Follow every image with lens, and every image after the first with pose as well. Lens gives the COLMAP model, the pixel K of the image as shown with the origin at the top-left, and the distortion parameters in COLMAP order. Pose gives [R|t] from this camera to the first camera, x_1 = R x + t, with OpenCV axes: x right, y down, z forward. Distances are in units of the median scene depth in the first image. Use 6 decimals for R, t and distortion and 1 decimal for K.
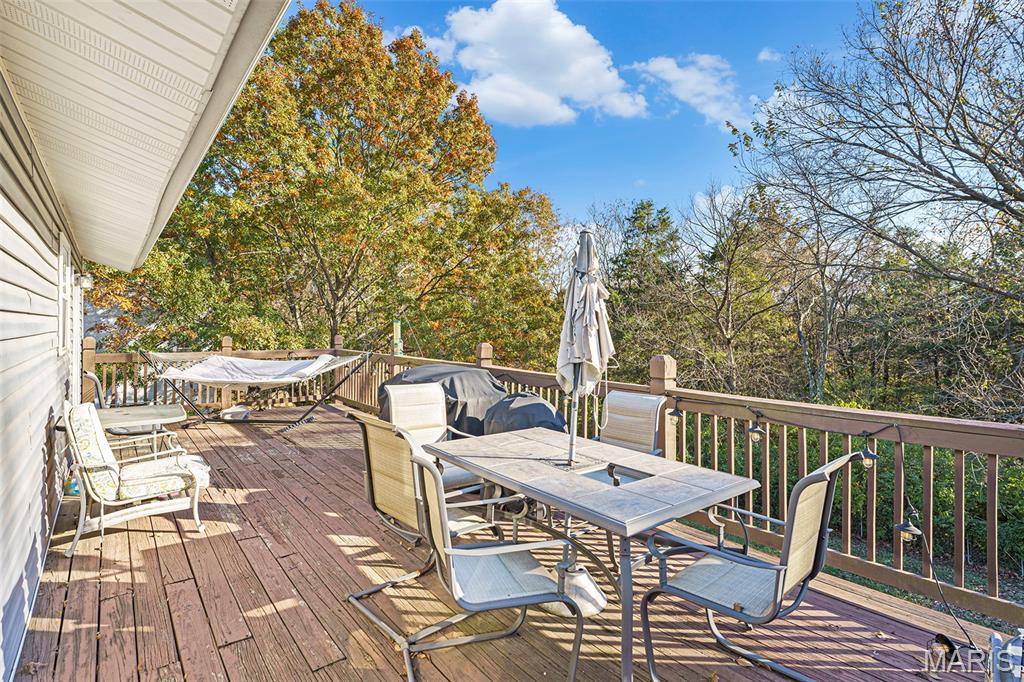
lens RADIAL K [[554.6, 0, 512.7], [0, 554.6, 322.5], [0, 0, 1]] dist [0.000696, 0.000451]
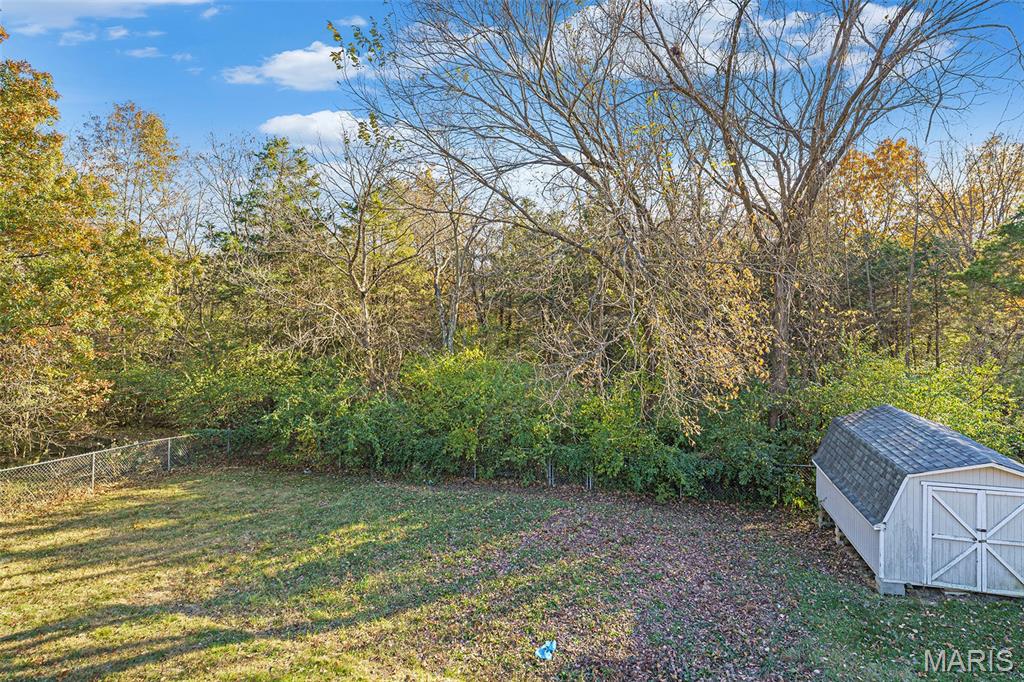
lens RADIAL K [[506.3, 0, 512.0], [0, 506.3, 341.0], [0, 0, 1]] dist [0.000013, 0.000024]
pose [[0.840217, -0.062705, 0.538613, 0.130748], [-0.001866, 0.992951, 0.118509, 0.009013], [-0.542247, -0.100579, 0.834177, 0.129653]]
